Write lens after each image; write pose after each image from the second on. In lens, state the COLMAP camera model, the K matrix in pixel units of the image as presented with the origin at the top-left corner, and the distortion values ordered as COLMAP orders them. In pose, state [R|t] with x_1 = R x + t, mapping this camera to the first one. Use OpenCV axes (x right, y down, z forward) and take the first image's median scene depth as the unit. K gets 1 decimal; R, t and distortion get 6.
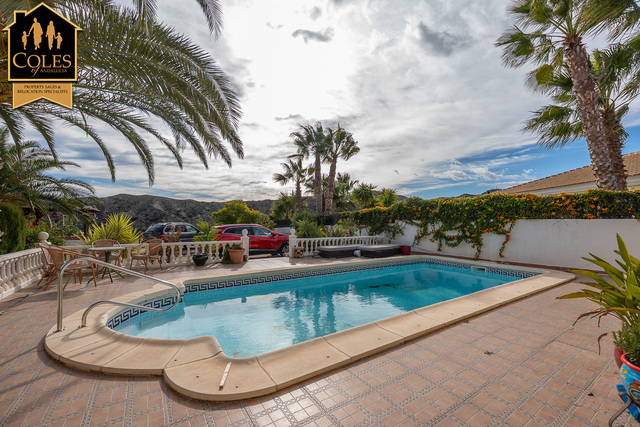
lens RADIAL K [[273.2, 0, 319.9], [0, 273.2, 218.2], [0, 0, 1]] dist [-0.011533, -0.001571]
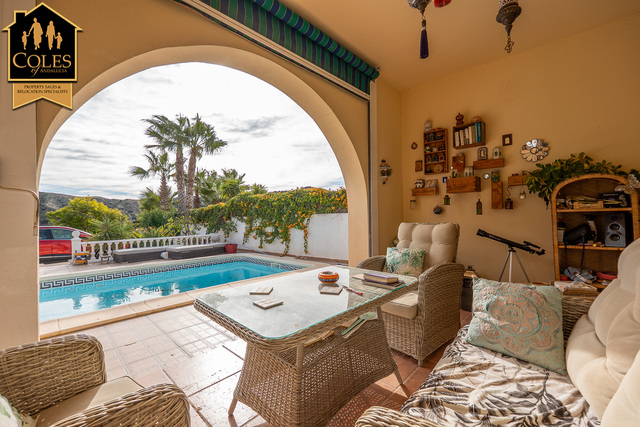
lens RADIAL K [[273.2, 0, 316.8], [0, 273.2, 213.3], [0, 0, 1]] dist [-0.011533, -0.001571]
pose [[0.973349, -0.022156, 0.228254, 0.416014], [0.022733, 0.999742, 0.000102, 0.001157], [-0.228198, 0.005090, 0.973602, 0.008060]]
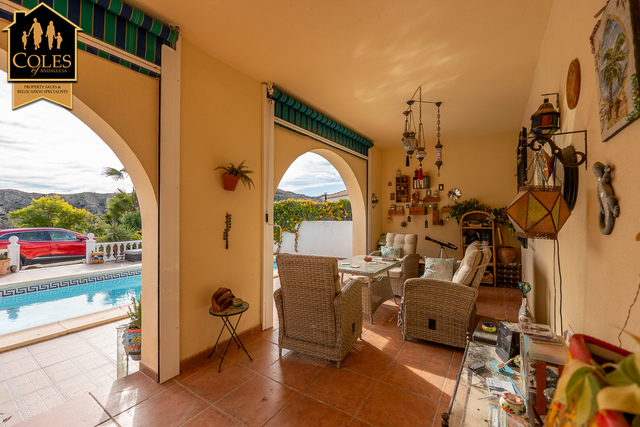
lens RADIAL K [[273.2, 0, 319.7], [0, 273.2, 211.1], [0, 0, 1]] dist [-0.011533, -0.001571]
pose [[0.919109, -0.001219, 0.394002, 0.244213], [0.004759, 0.999957, -0.008008, -0.024493], [-0.393975, 0.009236, 0.919075, -0.161661]]
